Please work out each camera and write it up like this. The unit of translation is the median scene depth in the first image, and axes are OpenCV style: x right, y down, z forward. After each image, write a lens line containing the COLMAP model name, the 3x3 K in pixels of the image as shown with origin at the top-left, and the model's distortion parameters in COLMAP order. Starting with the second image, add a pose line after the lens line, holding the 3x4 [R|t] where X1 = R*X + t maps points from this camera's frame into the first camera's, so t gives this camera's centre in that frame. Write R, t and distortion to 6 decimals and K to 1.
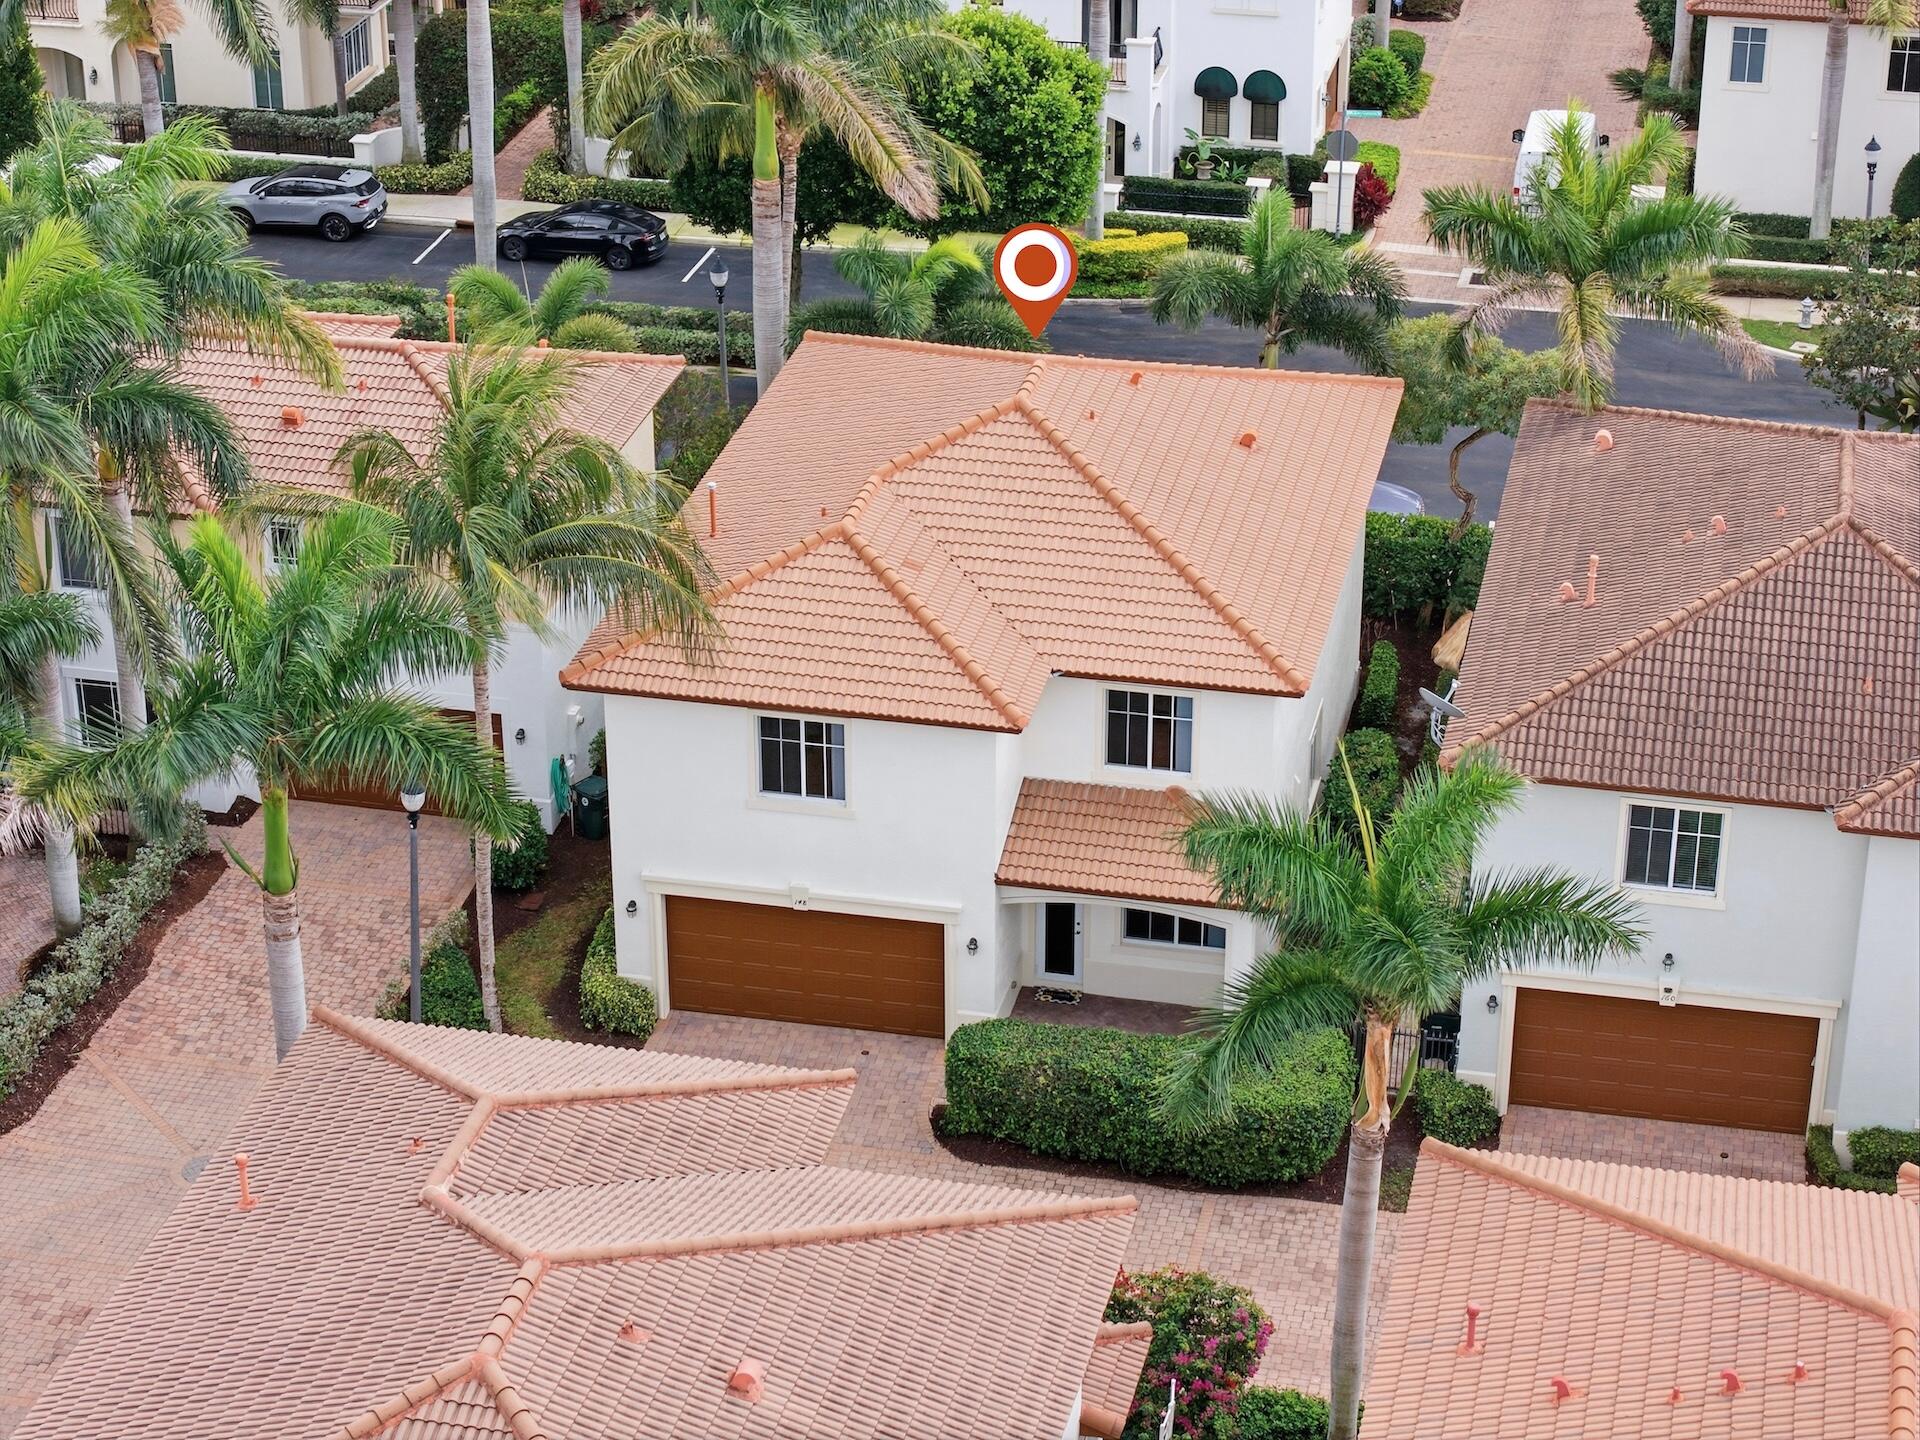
lens RADIAL K [[3870.3, 0, 960.0], [0, 3870.3, 720.0], [0, 0, 1]] dist [-0.040052, -0.202431]
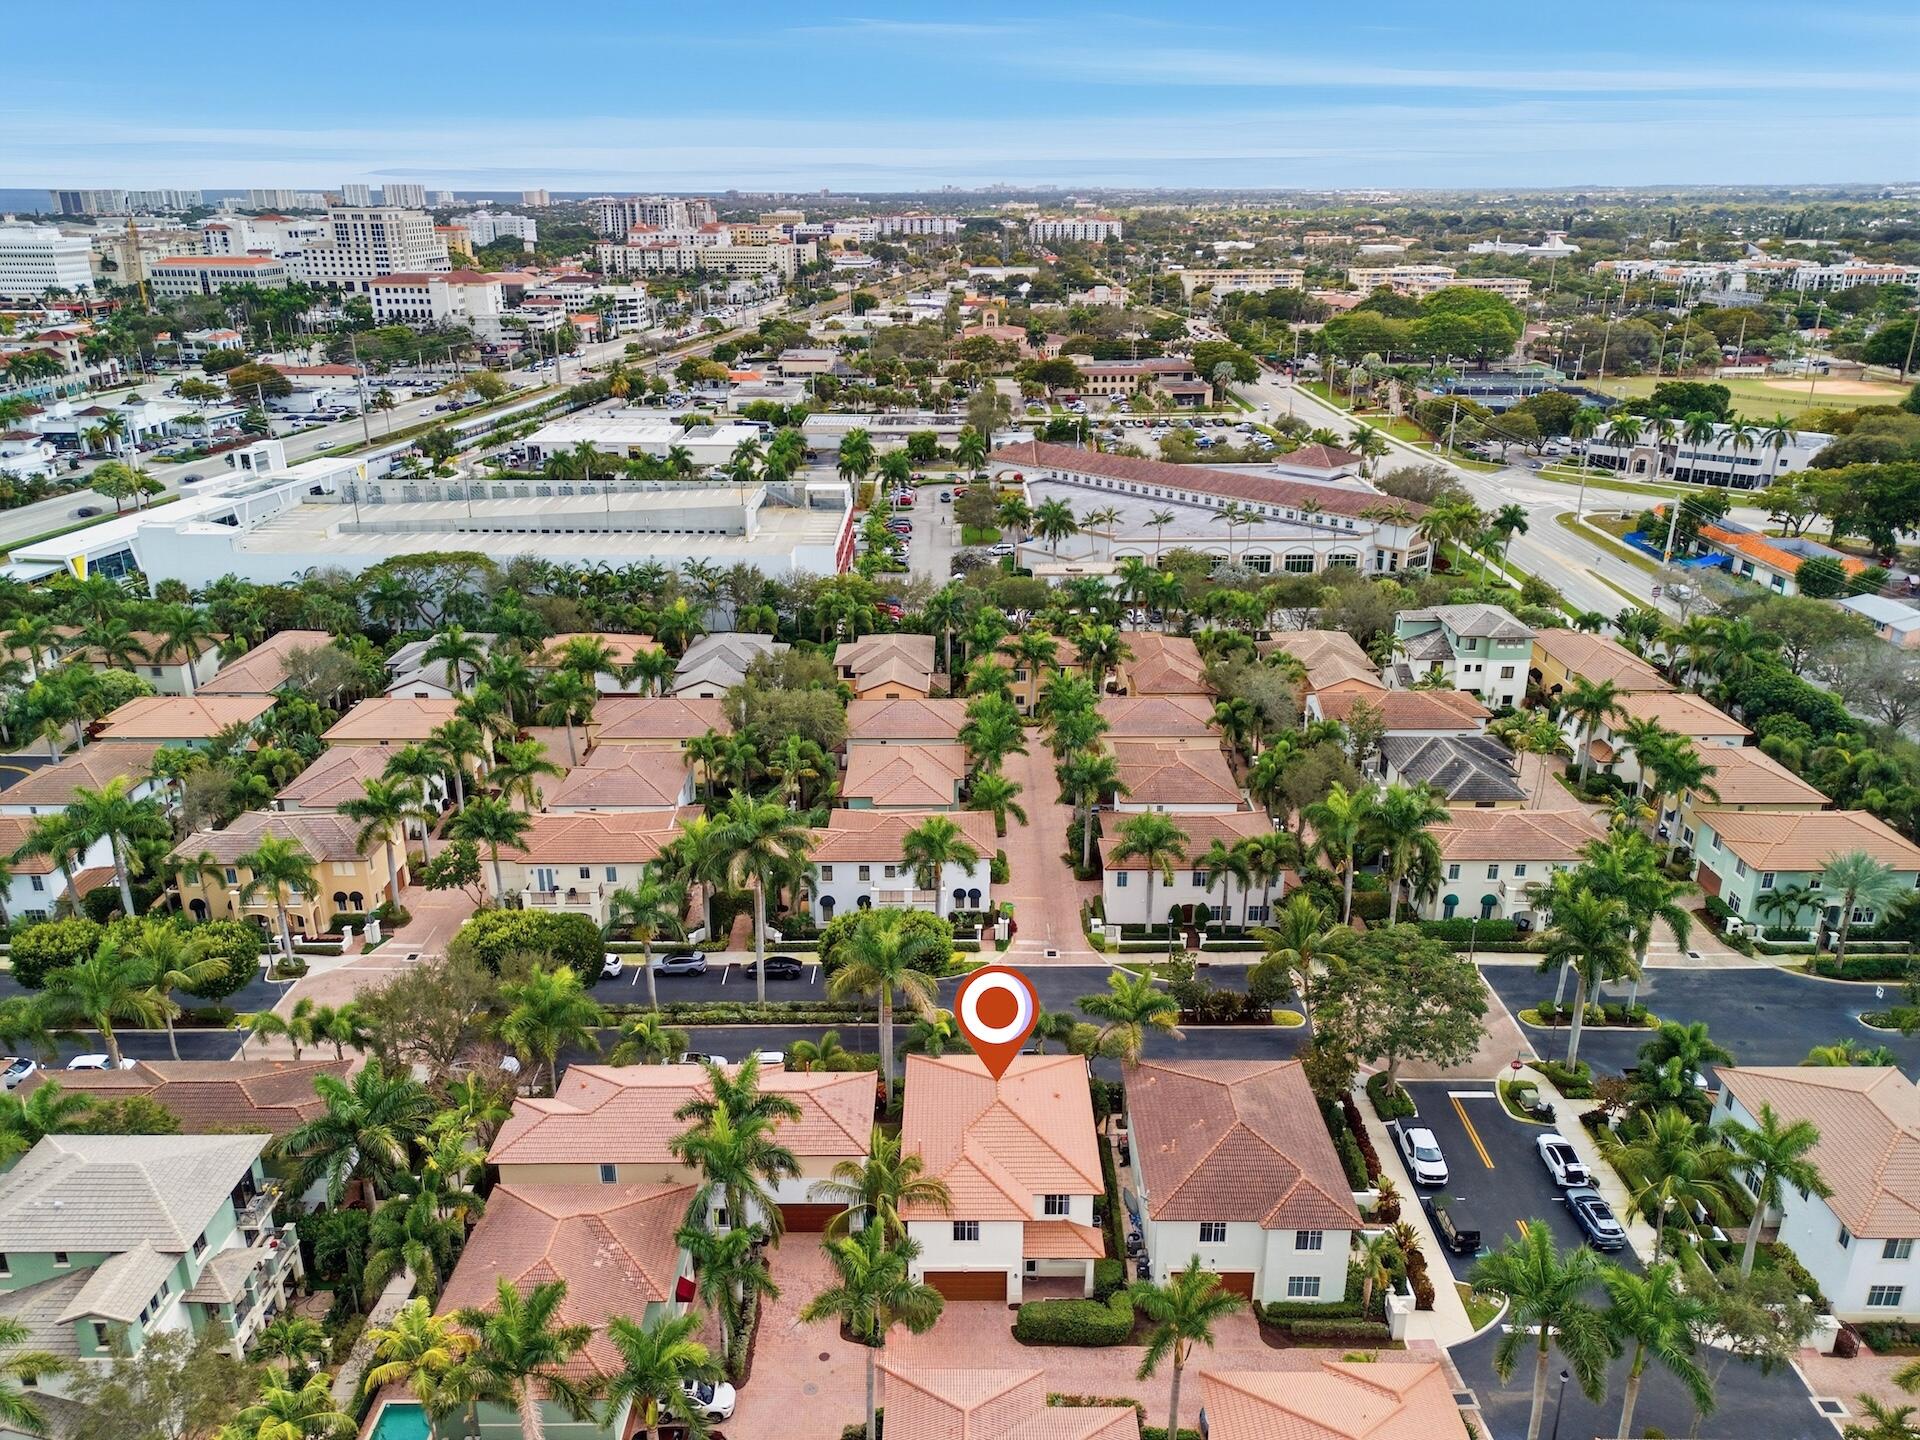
lens RADIAL K [[1417.7, 0, 960.0], [0, 1417.7, 720.0], [0, 0, 1]] dist [0.075851, -0.057957]
pose [[0.977759, -0.078777, 0.194374, -0.258022], [0.099879, 0.989835, -0.101250, -0.313290], [-0.184422, 0.118412, 0.975688, -0.312343]]
